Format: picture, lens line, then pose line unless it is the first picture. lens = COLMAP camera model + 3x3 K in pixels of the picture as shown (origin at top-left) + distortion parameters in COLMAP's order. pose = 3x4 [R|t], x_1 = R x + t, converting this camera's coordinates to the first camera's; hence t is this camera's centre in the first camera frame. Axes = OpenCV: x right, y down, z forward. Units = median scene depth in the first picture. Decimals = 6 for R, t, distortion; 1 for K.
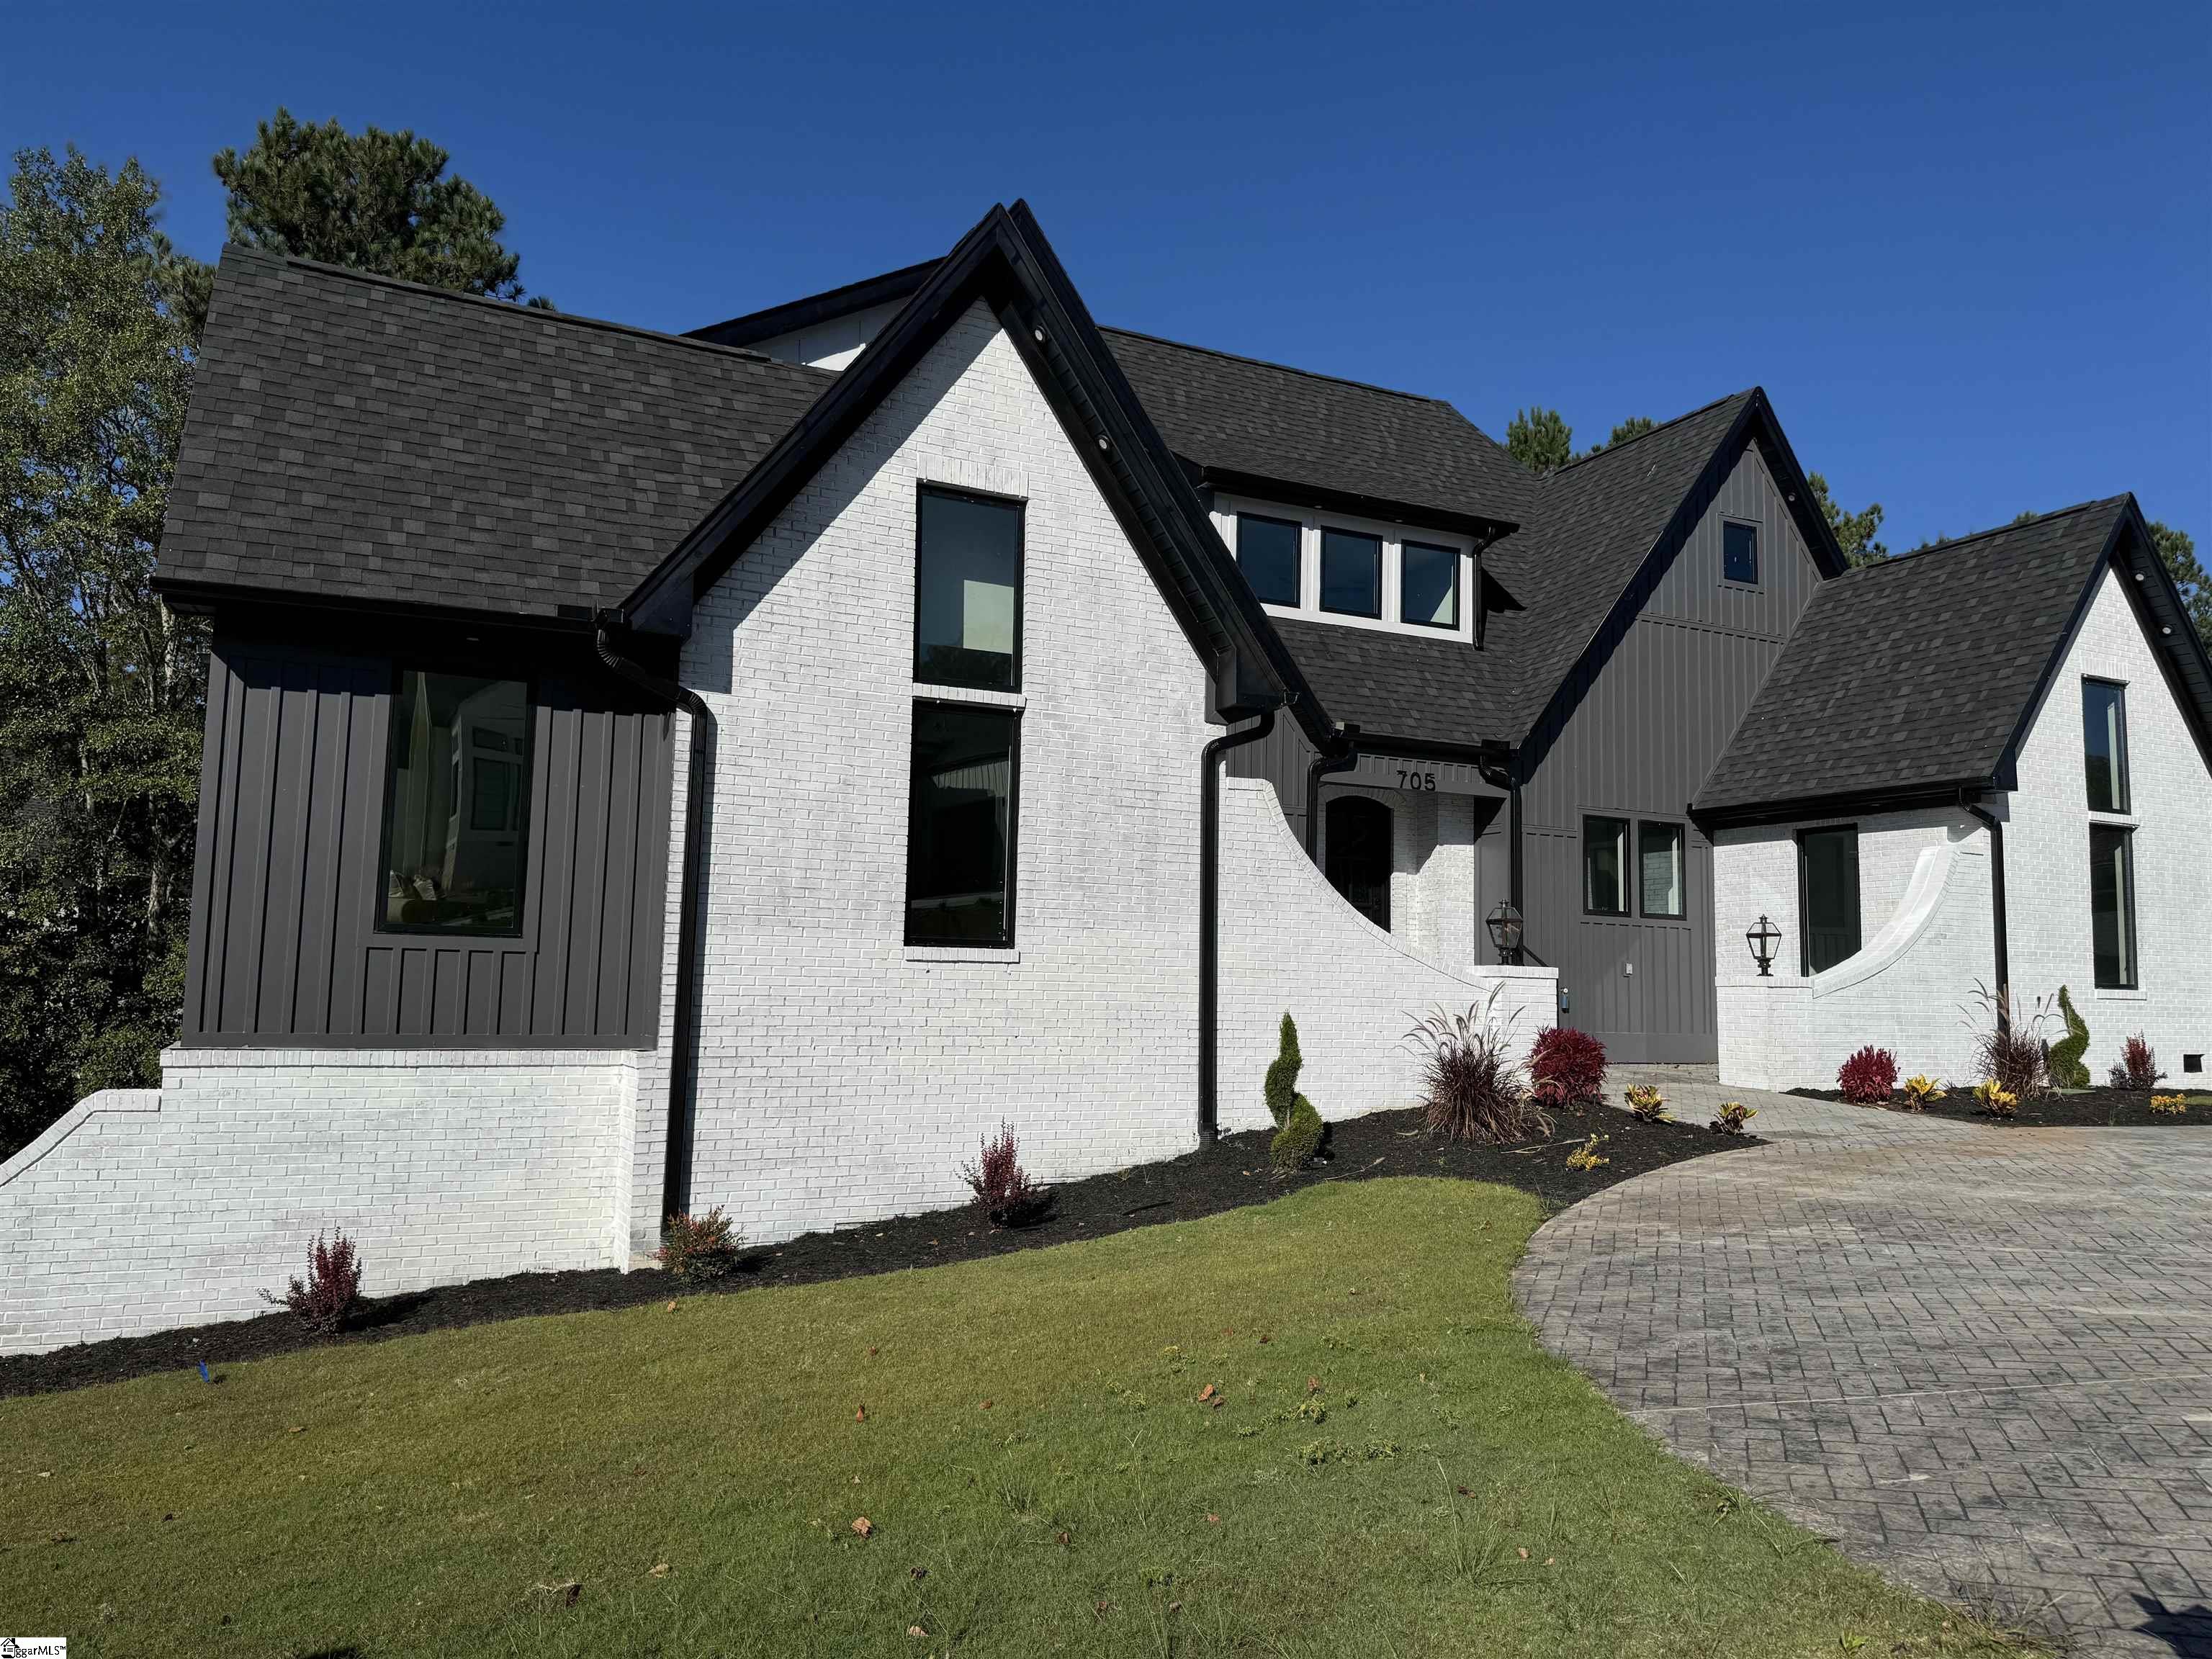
lens RADIAL K [[1553.2, 0, 1106.0], [0, 1553.2, 829.5], [0, 0, 1]] dist [0.137035, -0.237793]
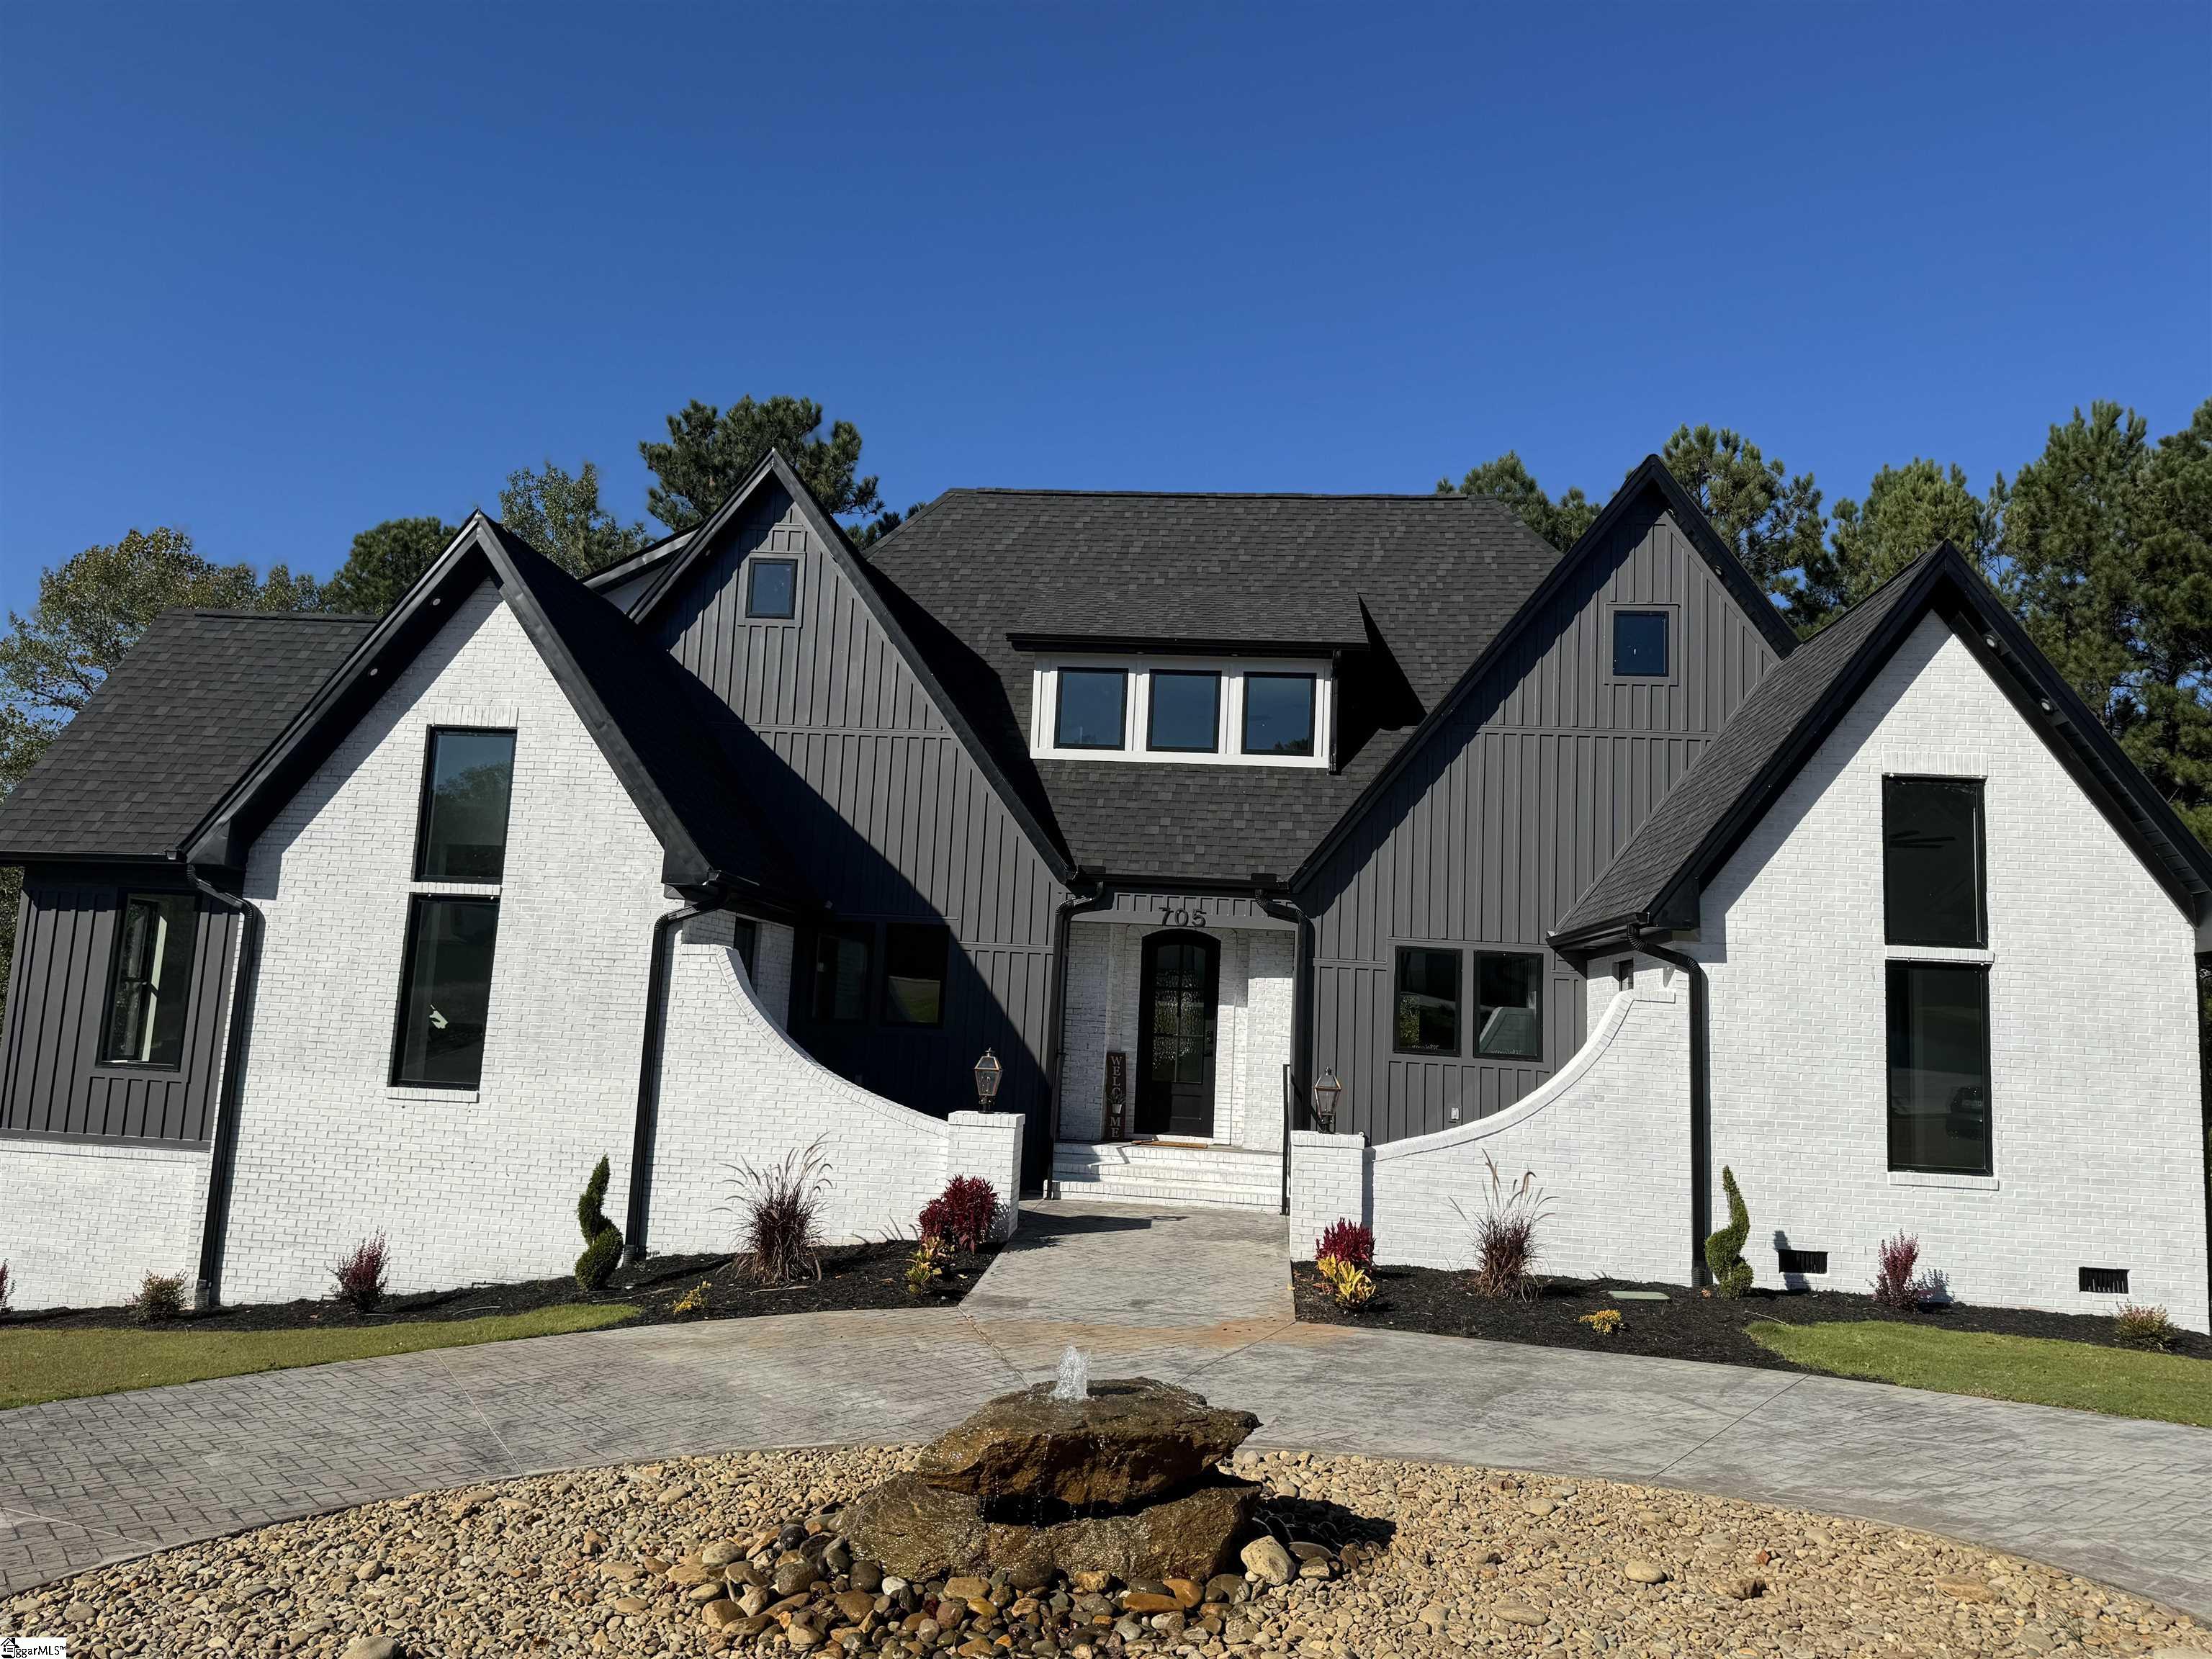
lens RADIAL K [[1553.2, 0, 1106.0], [0, 1553.2, 829.5], [0, 0, 1]] dist [0.137035, -0.237793]
pose [[0.850807, -0.047313, -0.523344, 1.023612], [0.022270, 0.998290, -0.054046, -0.051899], [0.525006, 0.034328, 0.850406, 0.175567]]
